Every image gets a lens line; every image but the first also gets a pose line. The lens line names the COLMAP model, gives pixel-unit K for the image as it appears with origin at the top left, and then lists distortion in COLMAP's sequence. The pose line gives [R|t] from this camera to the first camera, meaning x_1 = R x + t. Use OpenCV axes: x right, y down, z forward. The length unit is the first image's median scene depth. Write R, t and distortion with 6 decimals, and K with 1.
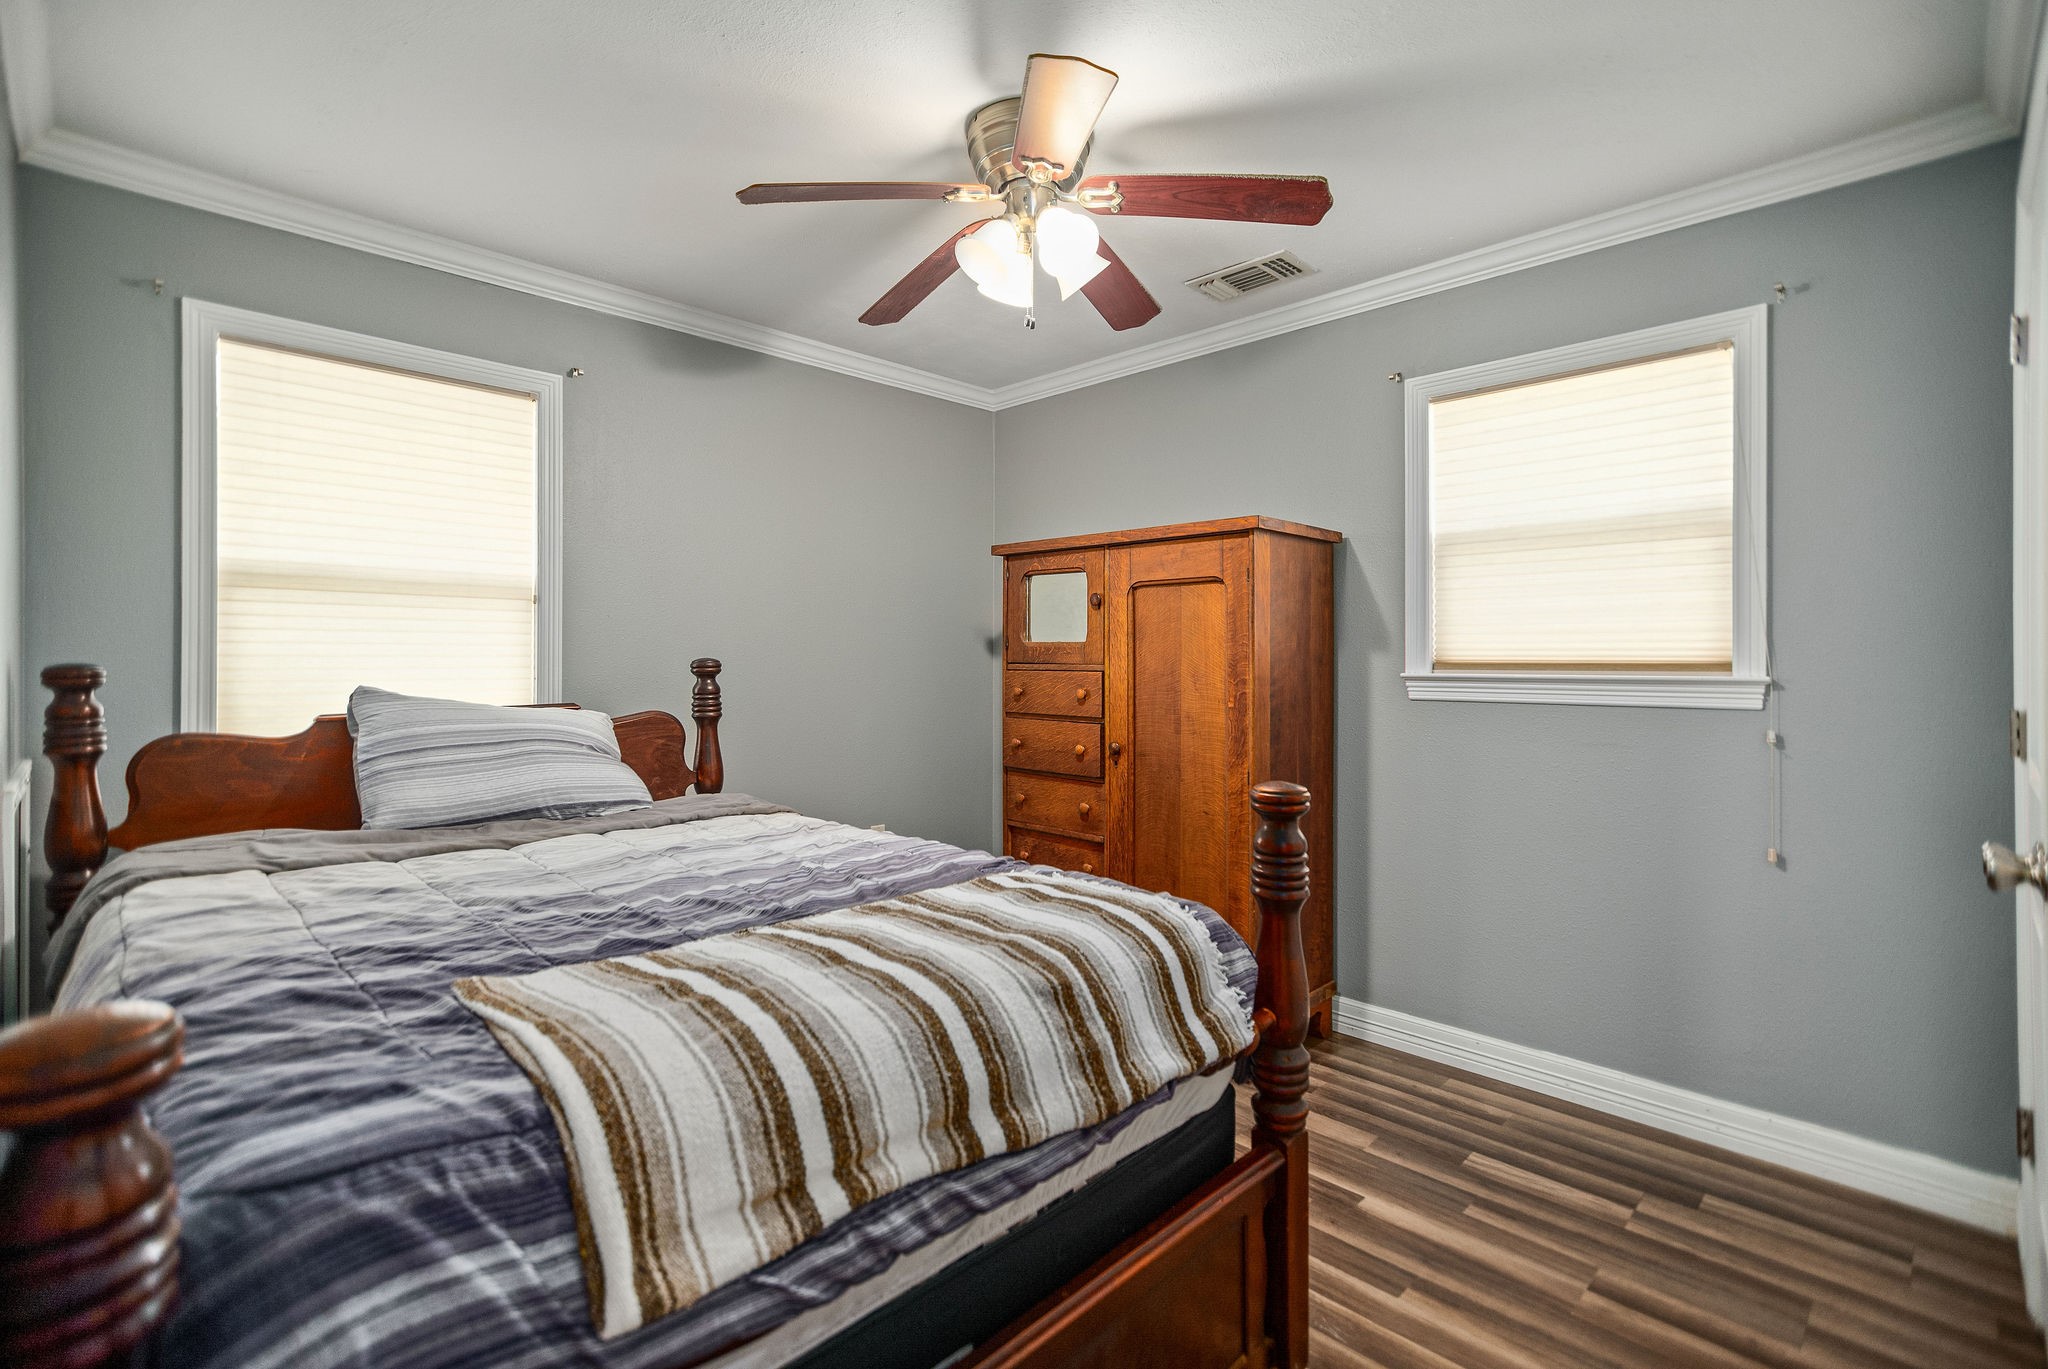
lens RADIAL K [[923.5, 0, 1021.8], [0, 923.5, 671.9], [0, 0, 1]] dist [0.008710, 0.003003]
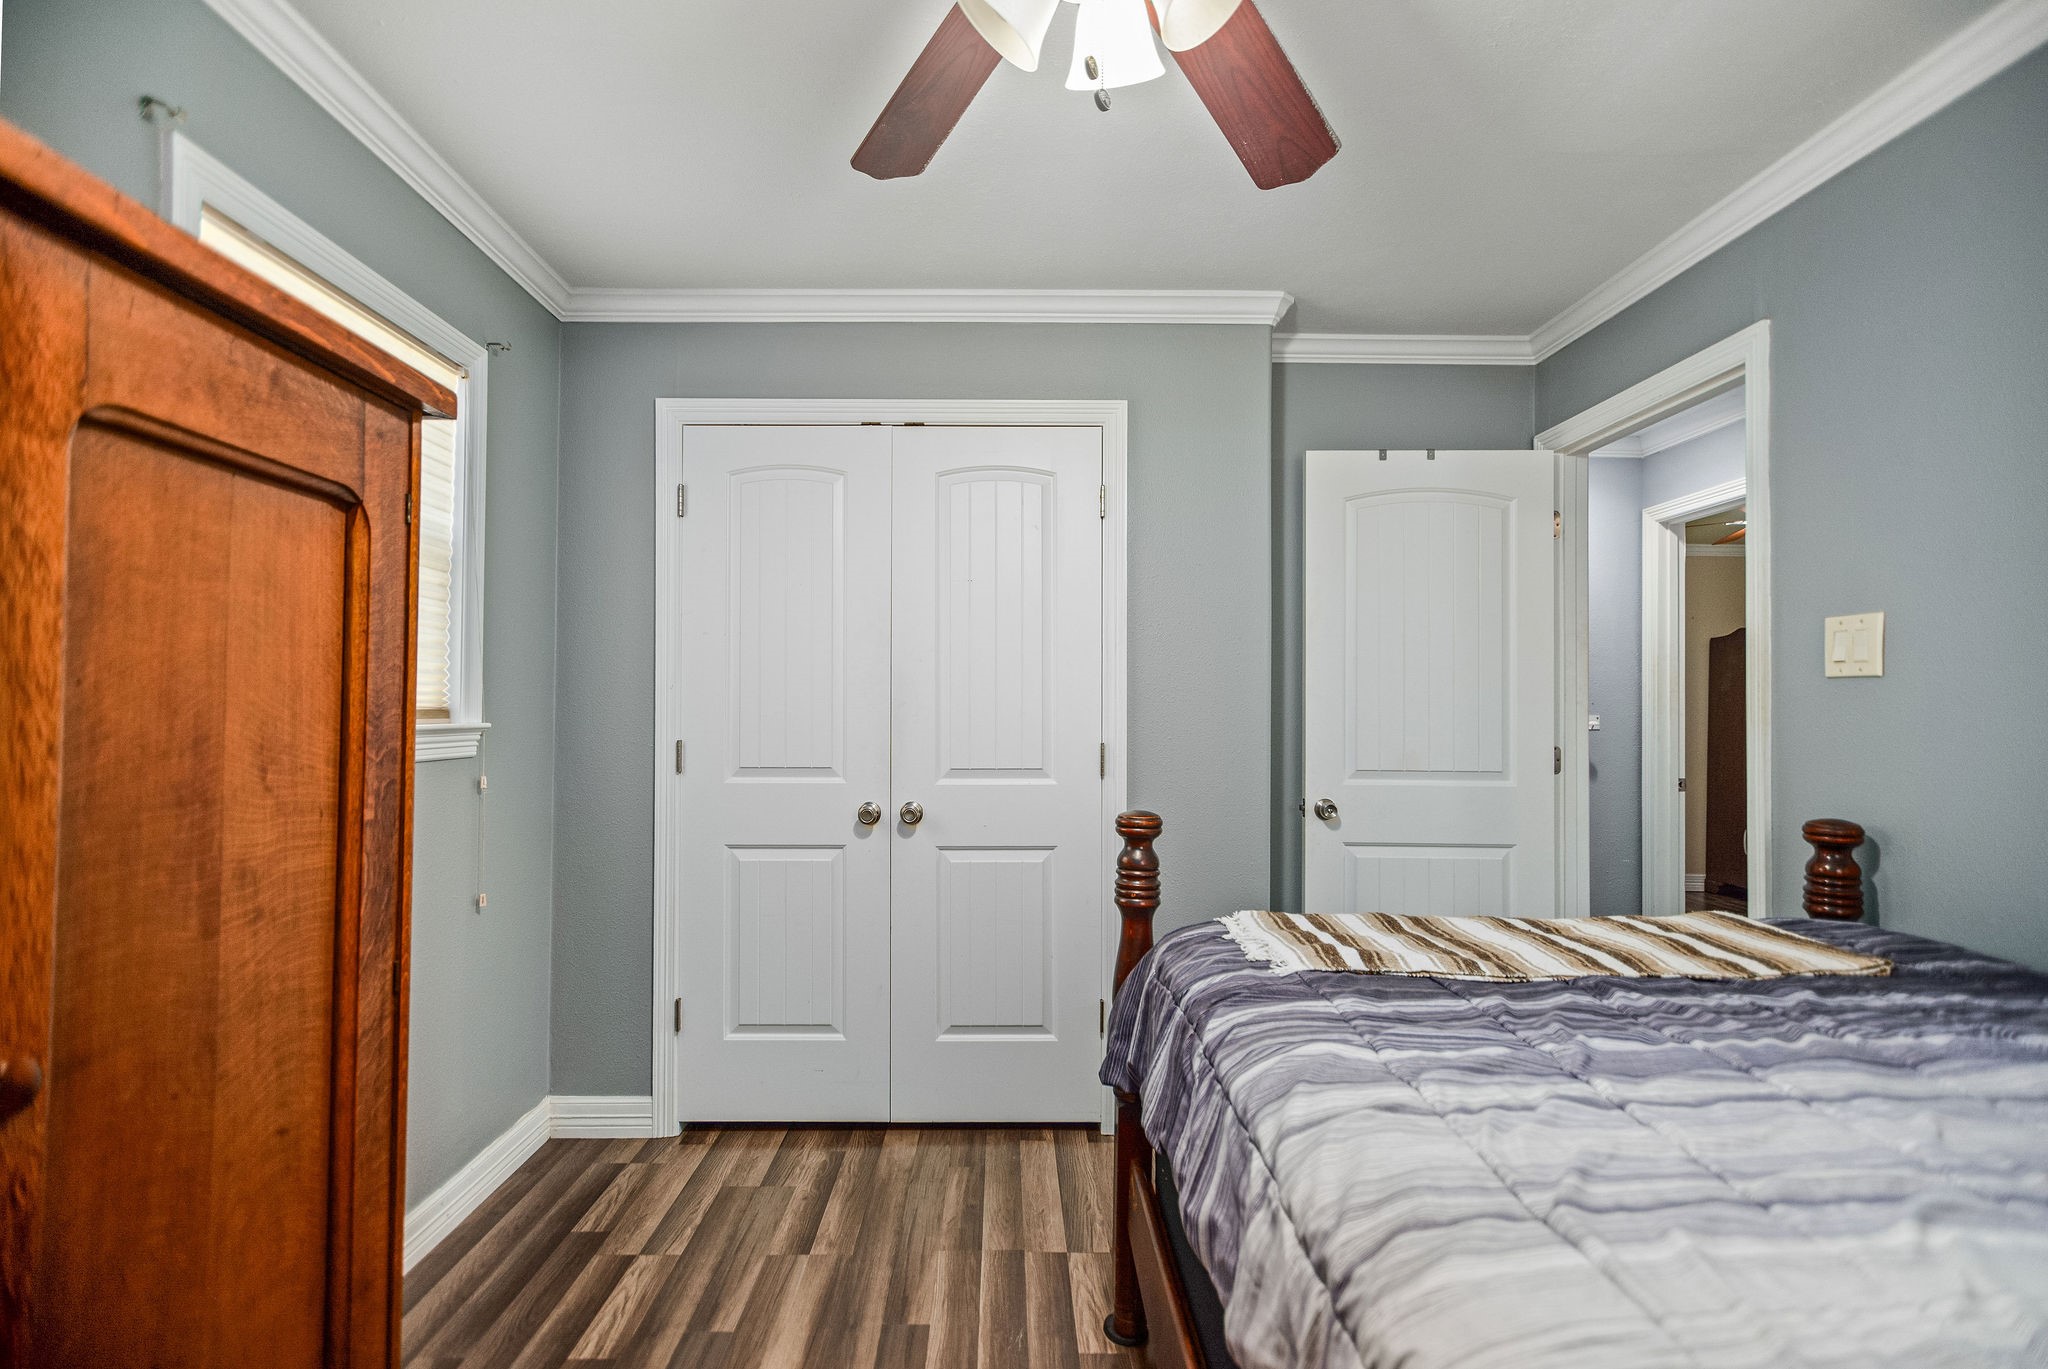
lens RADIAL K [[923.5, 0, 1025.6], [0, 923.5, 693.2], [0, 0, 1]] dist [0.008710, 0.003003]
pose [[-0.710678, 0.006138, 0.703491, -0.317163], [-0.003624, 0.999917, -0.012385, -0.016664], [-0.703508, -0.011351, -0.710596, 1.291689]]
